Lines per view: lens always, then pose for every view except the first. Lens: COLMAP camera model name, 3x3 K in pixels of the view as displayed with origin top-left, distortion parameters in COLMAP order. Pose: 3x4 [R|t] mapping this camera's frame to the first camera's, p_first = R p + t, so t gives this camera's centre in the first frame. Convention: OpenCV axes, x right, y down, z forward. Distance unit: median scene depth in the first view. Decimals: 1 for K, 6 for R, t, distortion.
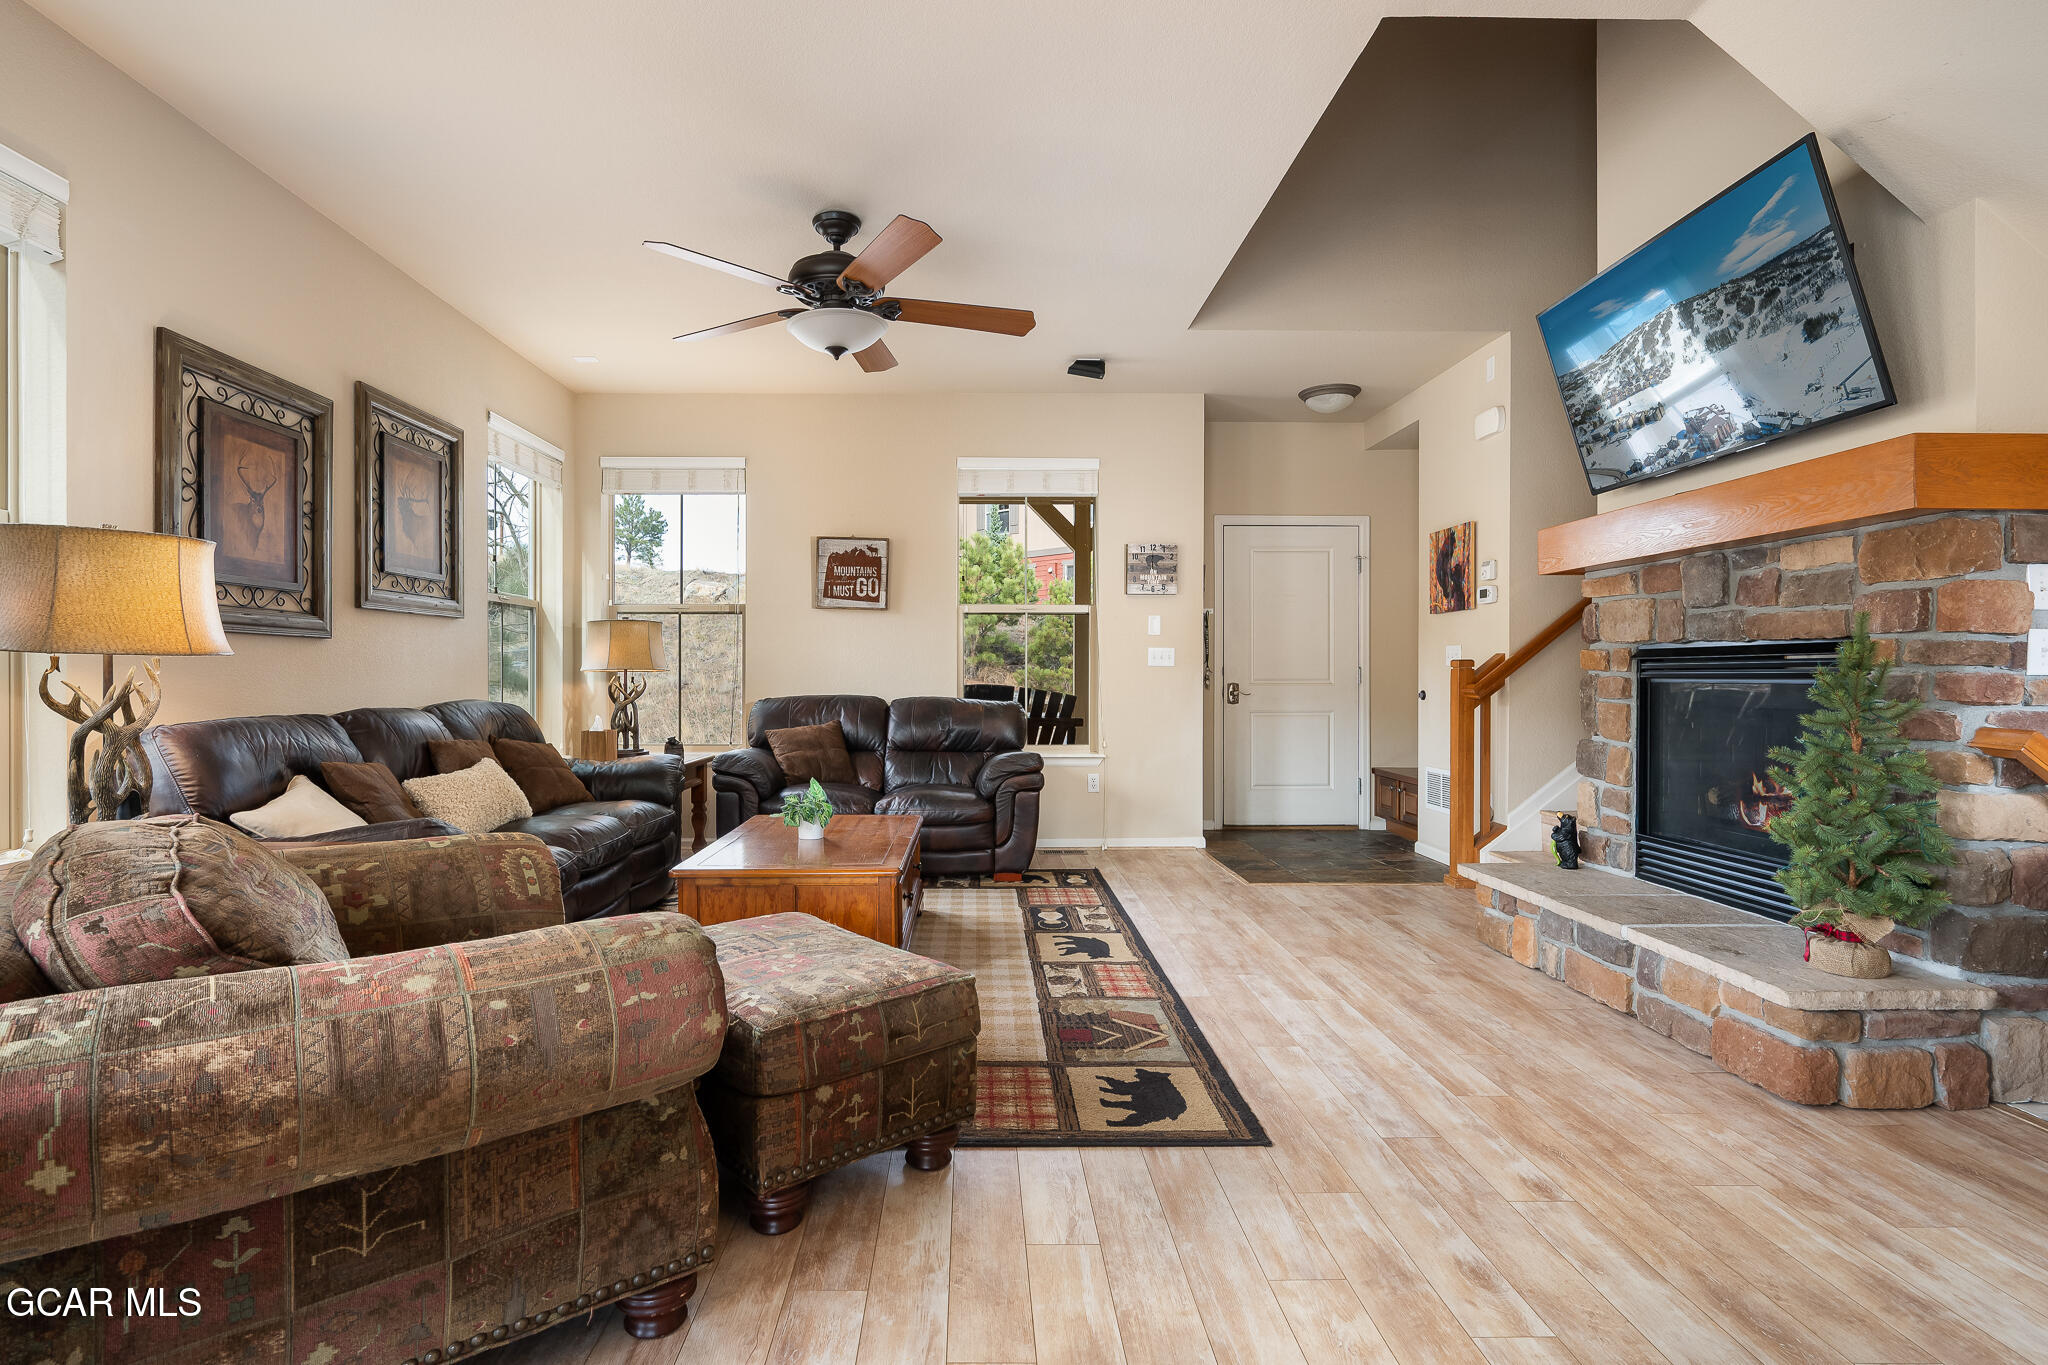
lens RADIAL K [[1036.8, 0, 983.3], [0, 1036.8, 678.0], [0, 0, 1]] dist [-0.004283, -0.000377]
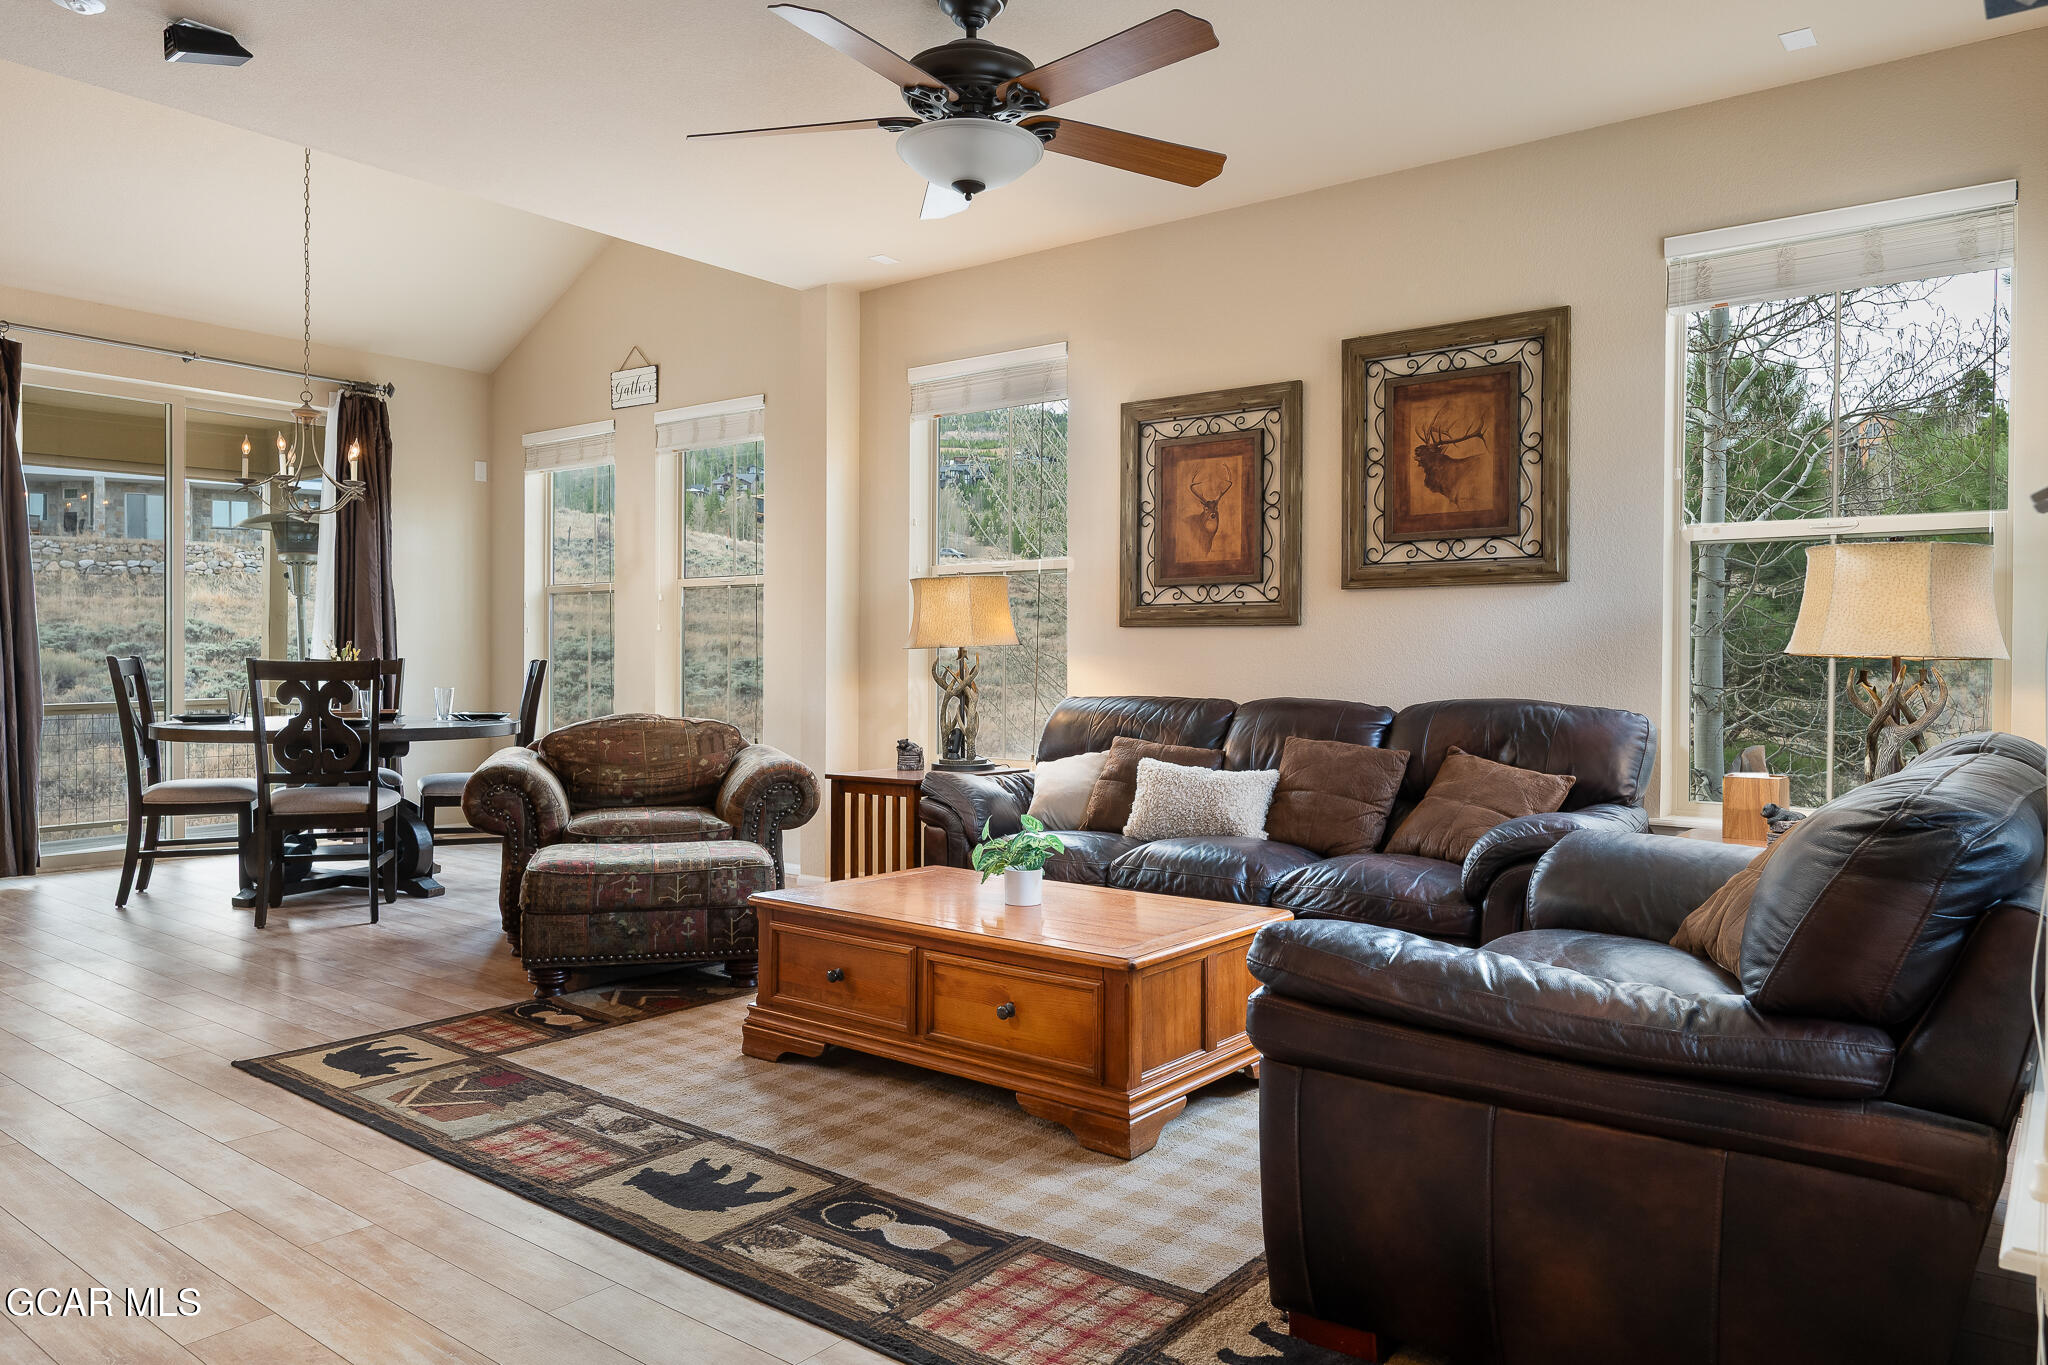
lens RADIAL K [[1390.8, 0, 972.3], [0, 1390.8, 675.8], [0, 0, 1]] dist [-0.001527, -0.000133]
pose [[-0.659733, 0.005444, -0.751481, 0.583495], [-0.007396, 0.999878, 0.013737, -0.006855], [0.751464, 0.014621, -0.659612, 1.716223]]
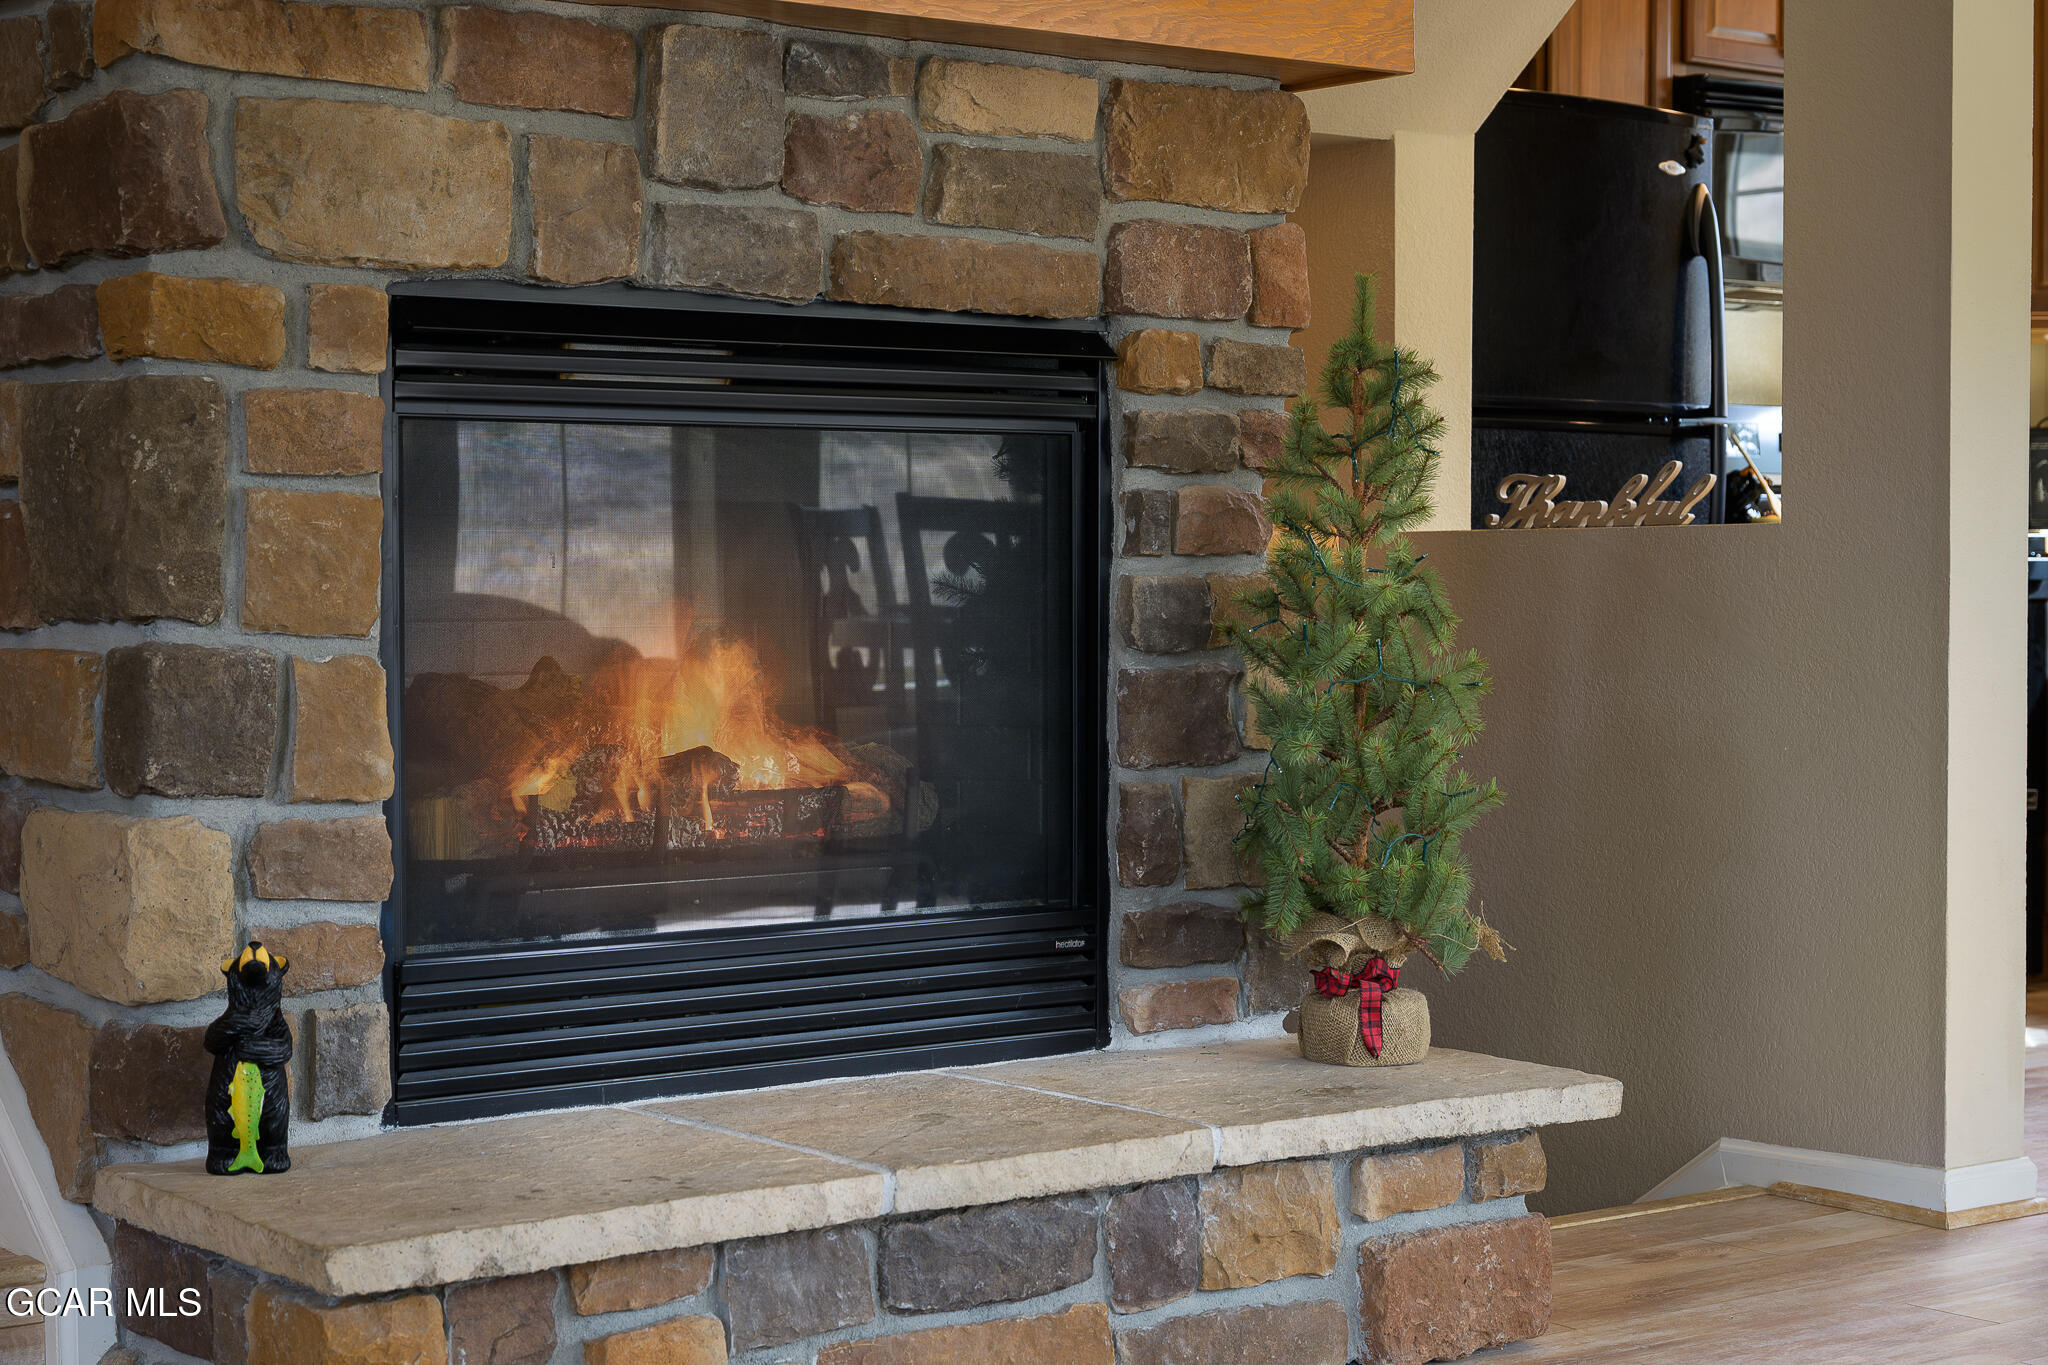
lens RADIAL K [[3442.9, 0, 1024.0], [0, 3442.9, 682.5], [0, 0, 1]] dist [0.024004, 0.033051]
pose [[-0.578193, -0.026454, 0.815471, -0.226663], [0.004756, 0.999348, 0.035791, 0.045078], [-0.815886, 0.024573, -0.577690, 1.472045]]
